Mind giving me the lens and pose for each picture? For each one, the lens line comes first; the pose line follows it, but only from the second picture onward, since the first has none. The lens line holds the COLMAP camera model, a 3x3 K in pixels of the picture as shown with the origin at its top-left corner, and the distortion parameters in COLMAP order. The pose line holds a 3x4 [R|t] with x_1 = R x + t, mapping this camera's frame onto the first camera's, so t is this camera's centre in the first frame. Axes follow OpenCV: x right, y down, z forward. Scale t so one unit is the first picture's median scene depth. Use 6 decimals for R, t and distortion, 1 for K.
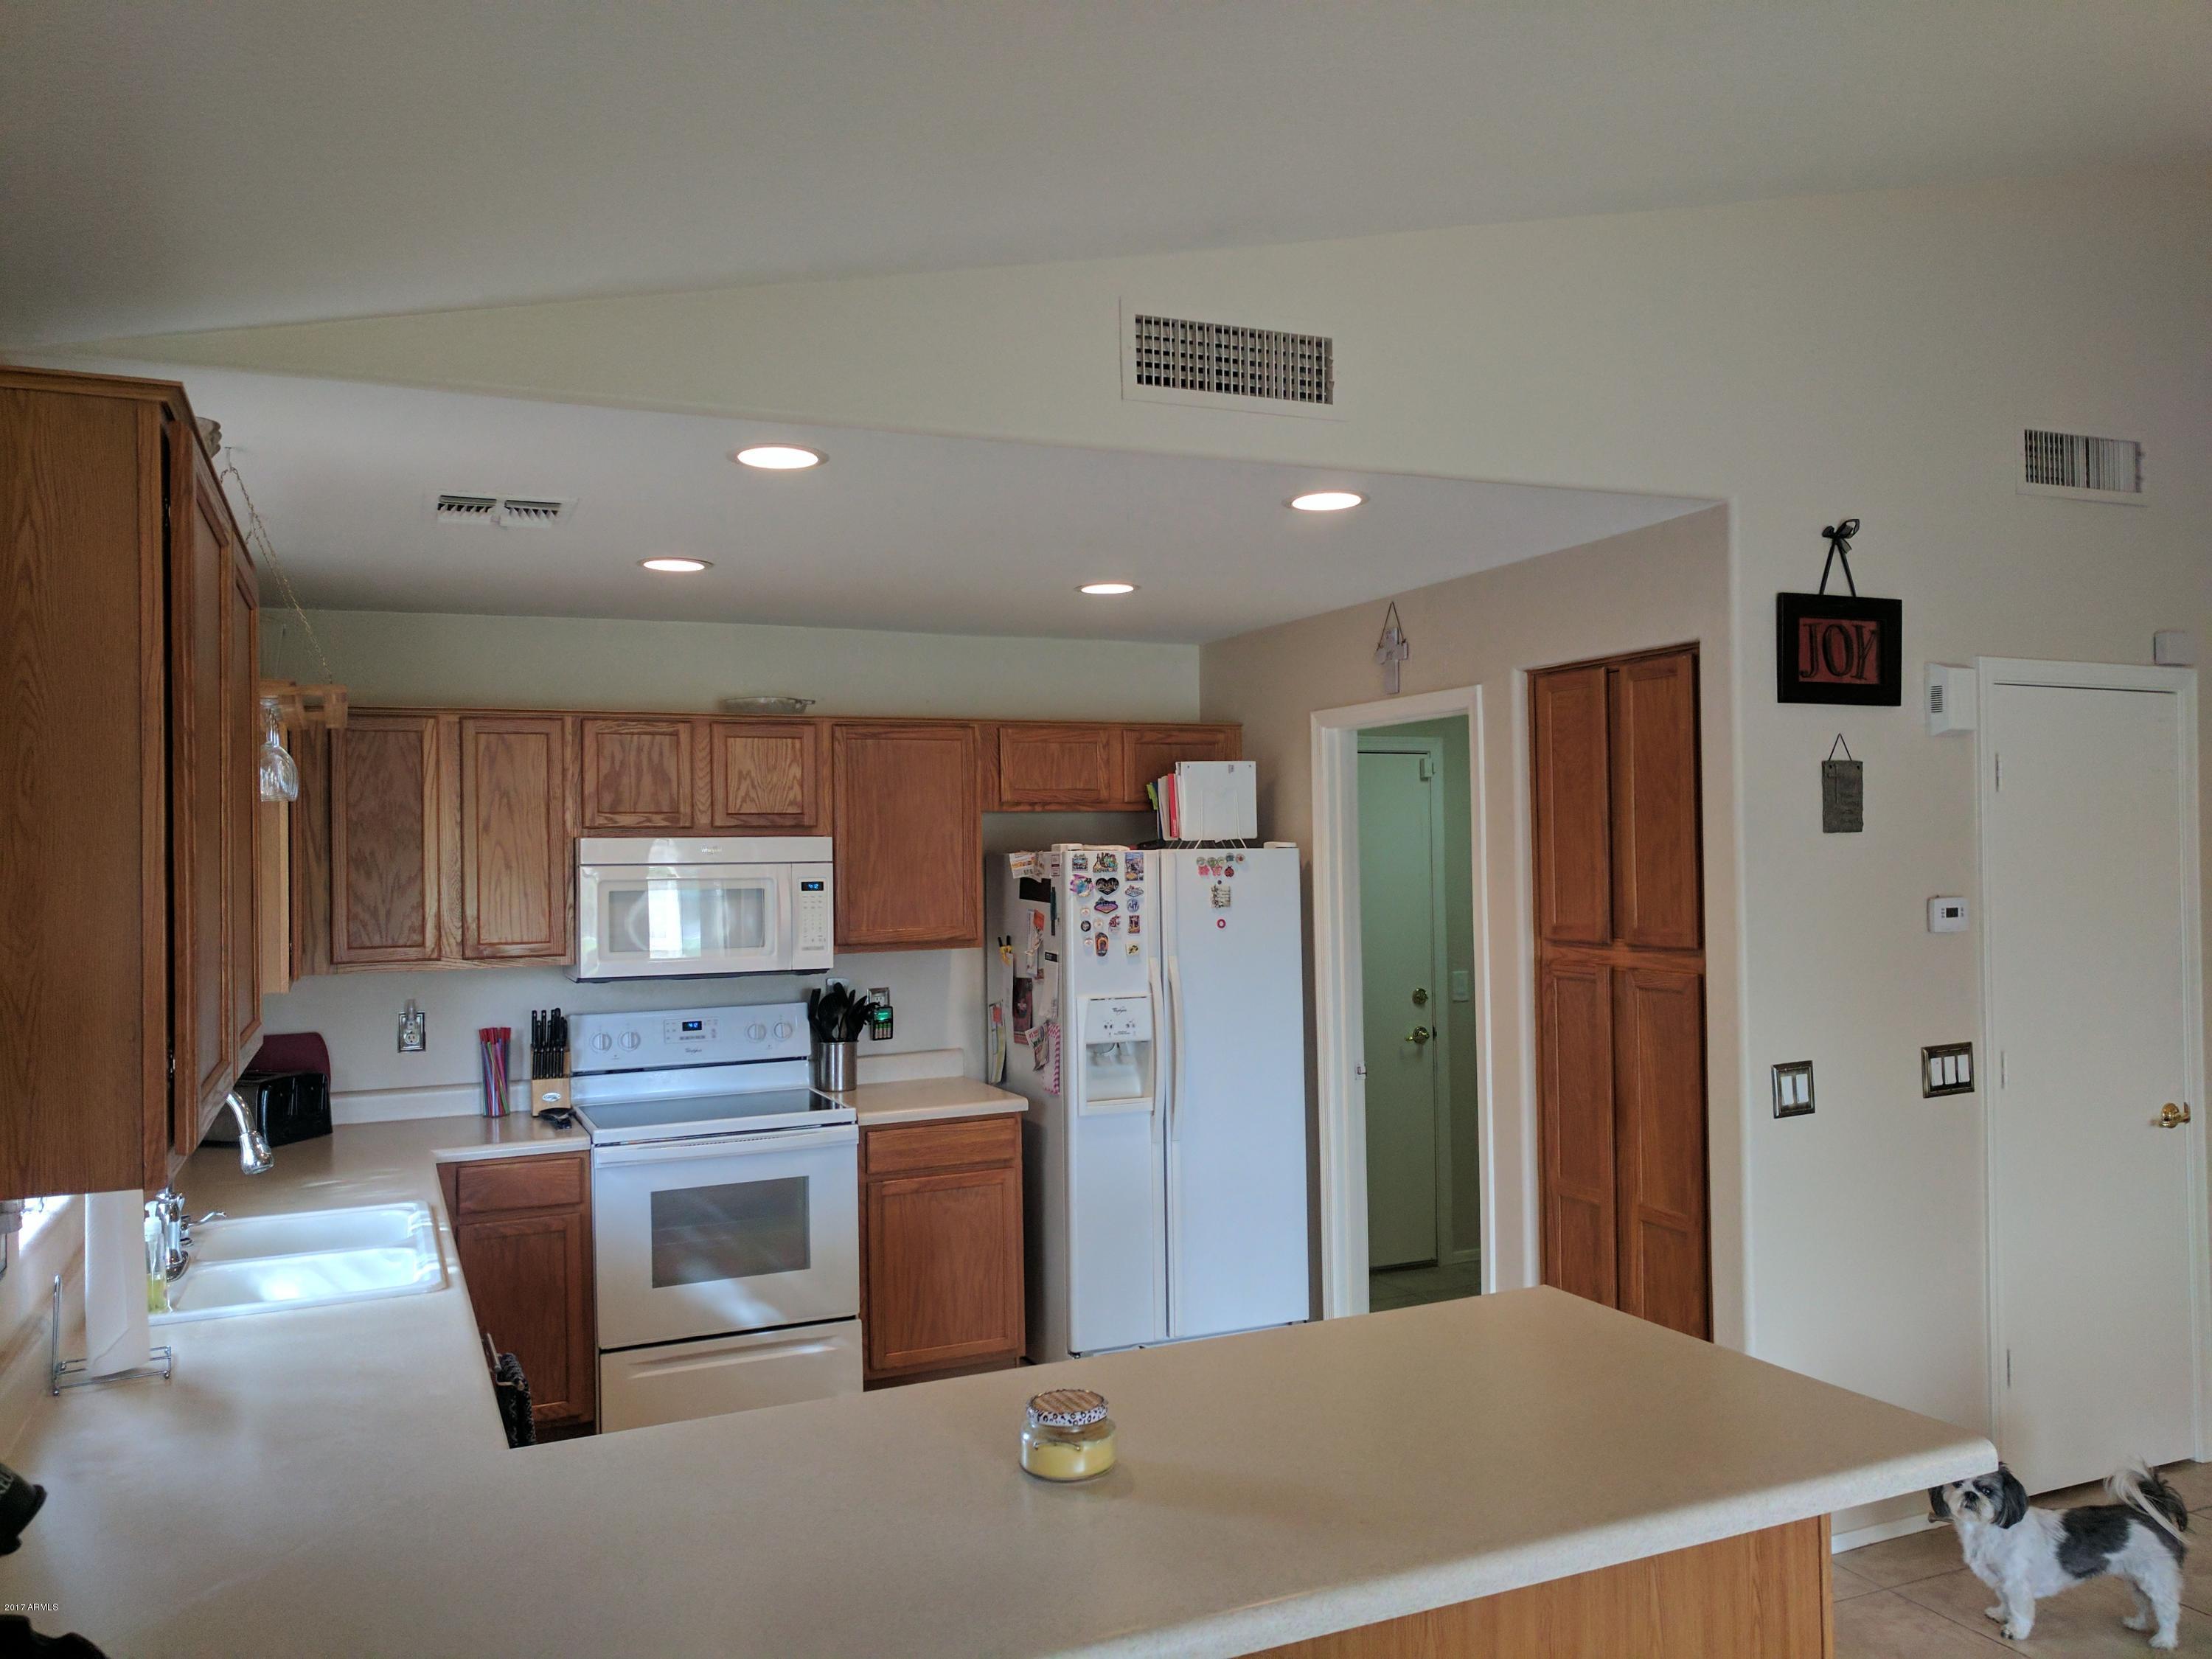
lens RADIAL K [[1660.7, 0, 1110.6], [0, 1660.7, 842.1], [0, 0, 1]] dist [0.007667, 0.003978]
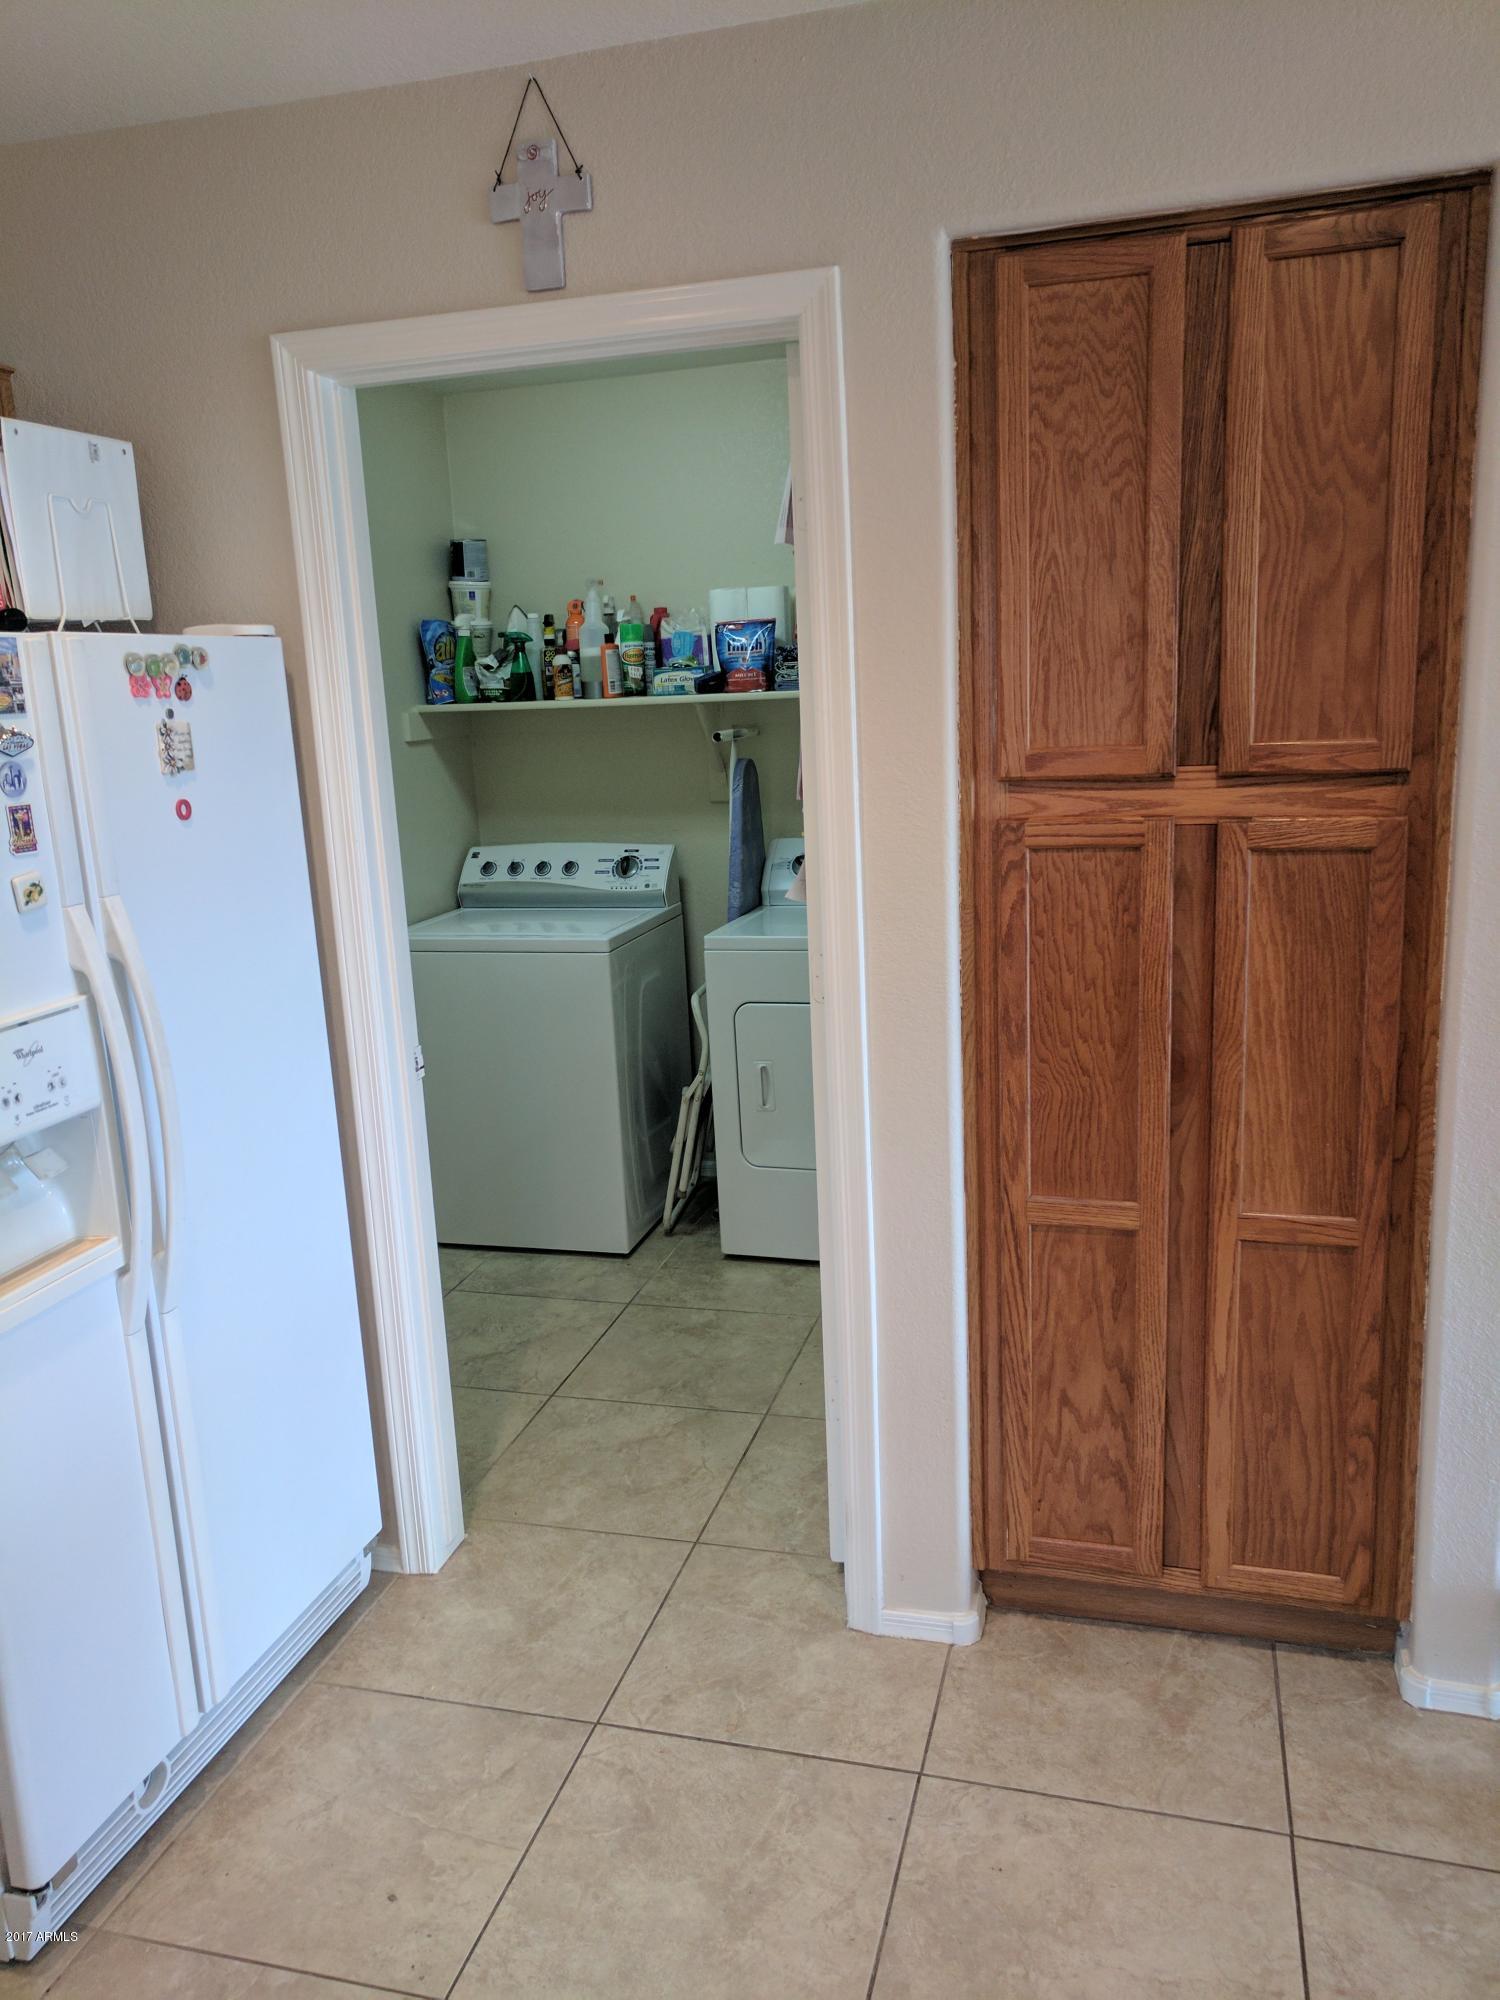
lens RADIAL K [[1501.6, 0, 755.7], [0, 1501.6, 998.4], [0, 0, 1]] dist [0.007667, 0.003978]
pose [[0.644601, -0.177373, 0.743659, -0.149088], [0.030927, 0.977968, 0.206451, 0.021687], [-0.763894, -0.110080, 0.635884, 0.661190]]
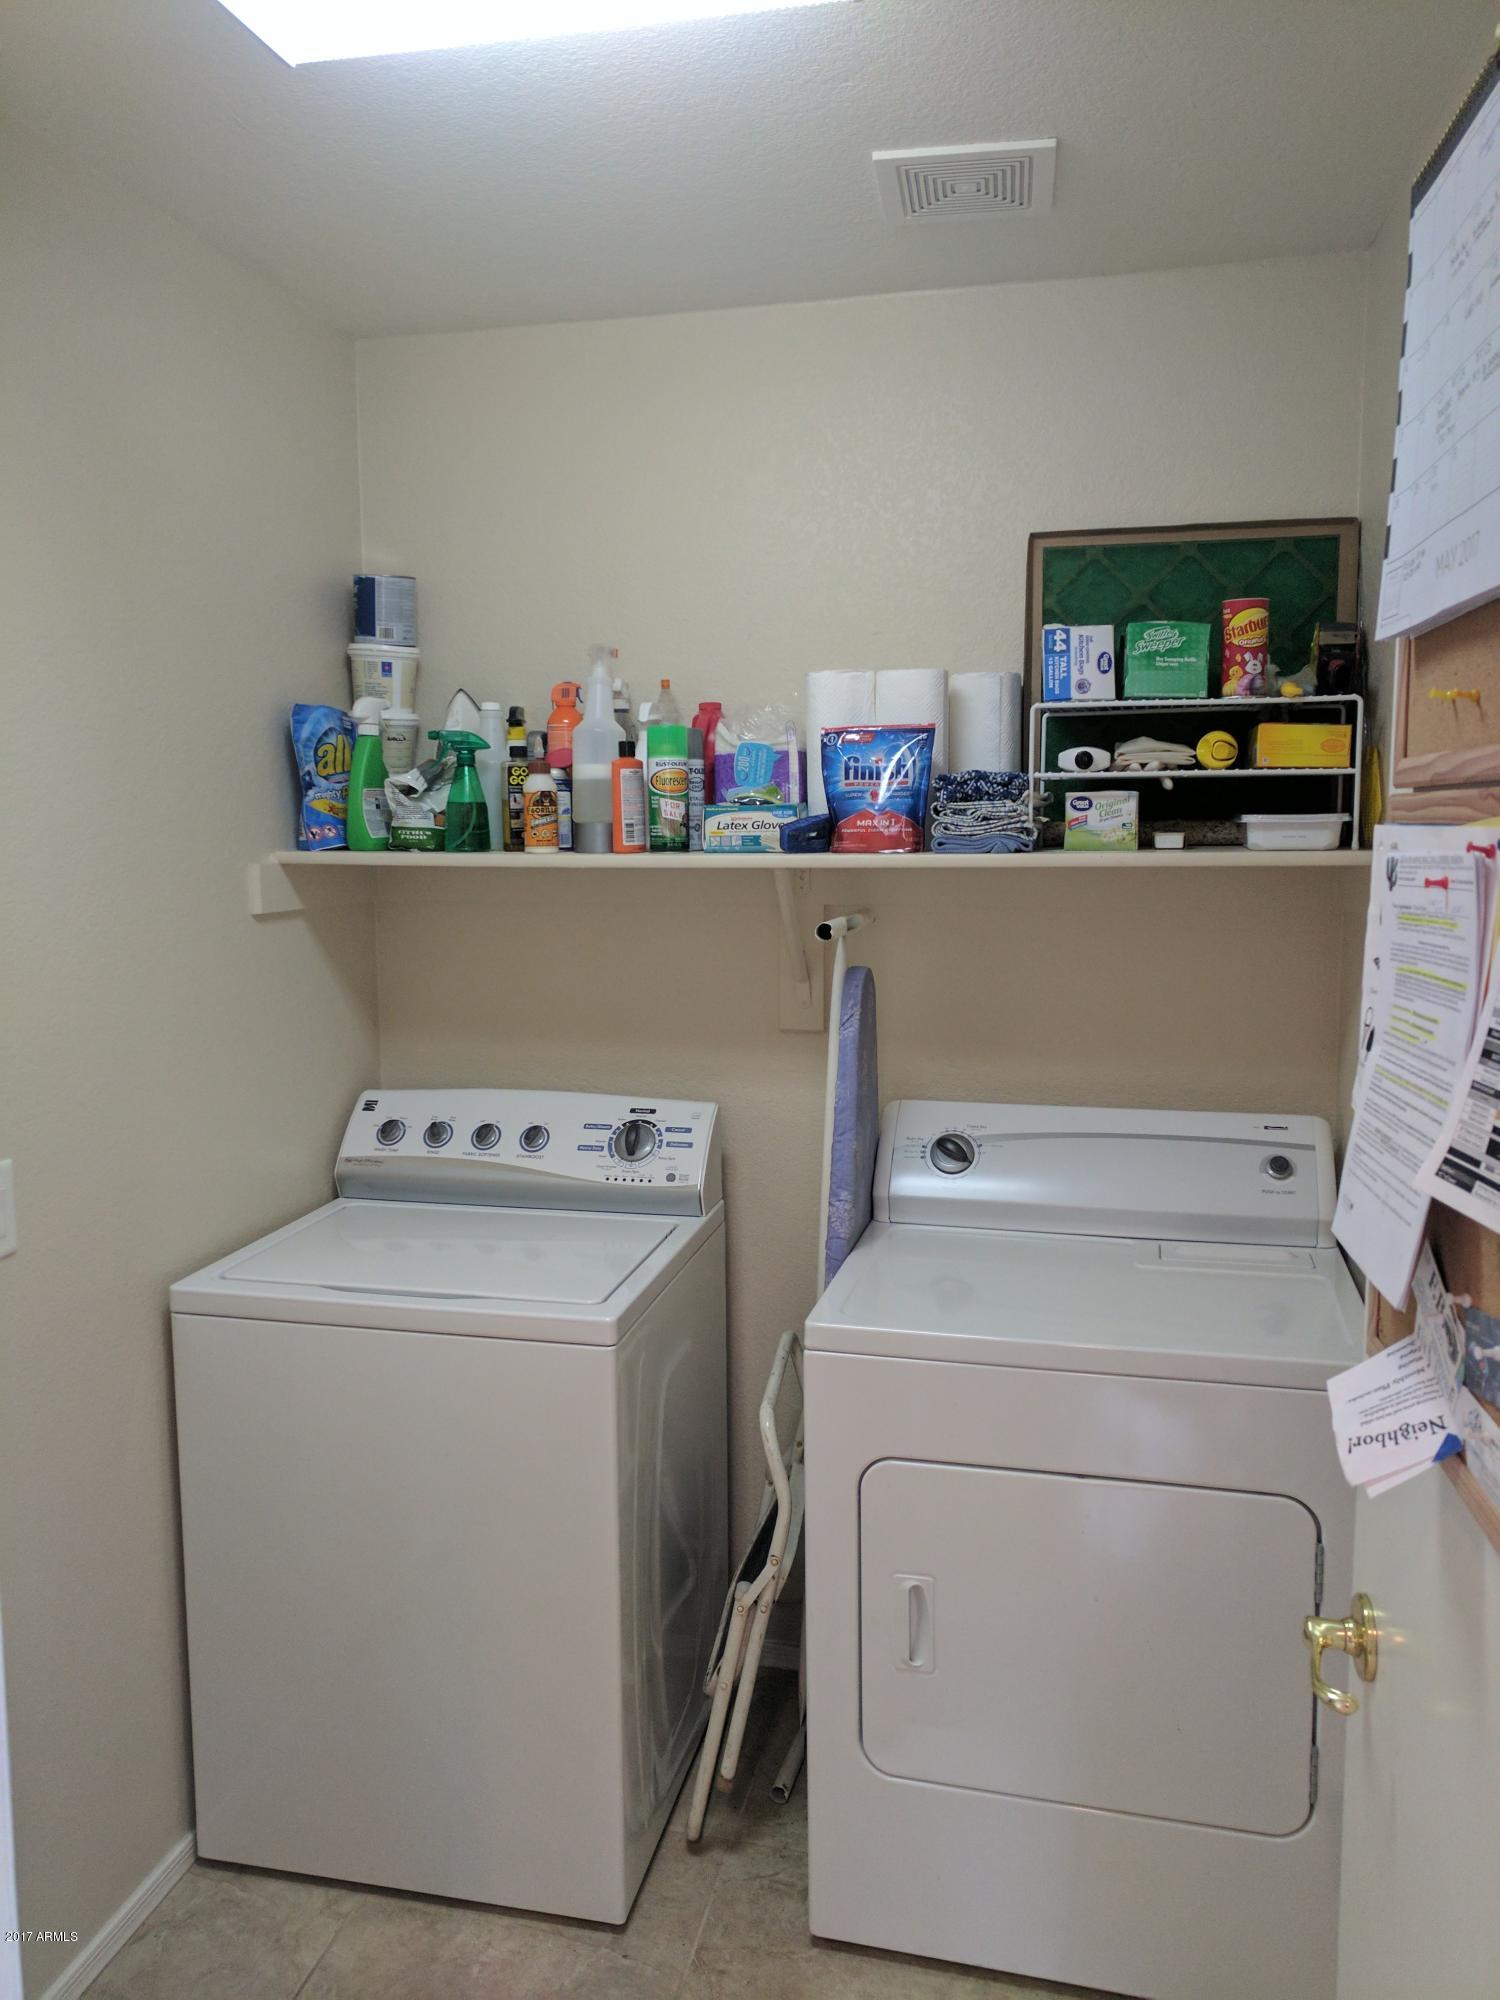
lens RADIAL K [[1501.6, 0, 764.2], [0, 1501.6, 984.4], [0, 0, 1]] dist [0.007667, 0.003978]
pose [[0.602235, -0.083818, 0.793907, -0.008496], [-0.008924, 0.993704, 0.111681, 0.018632], [-0.798269, -0.074343, 0.597695, 0.826708]]
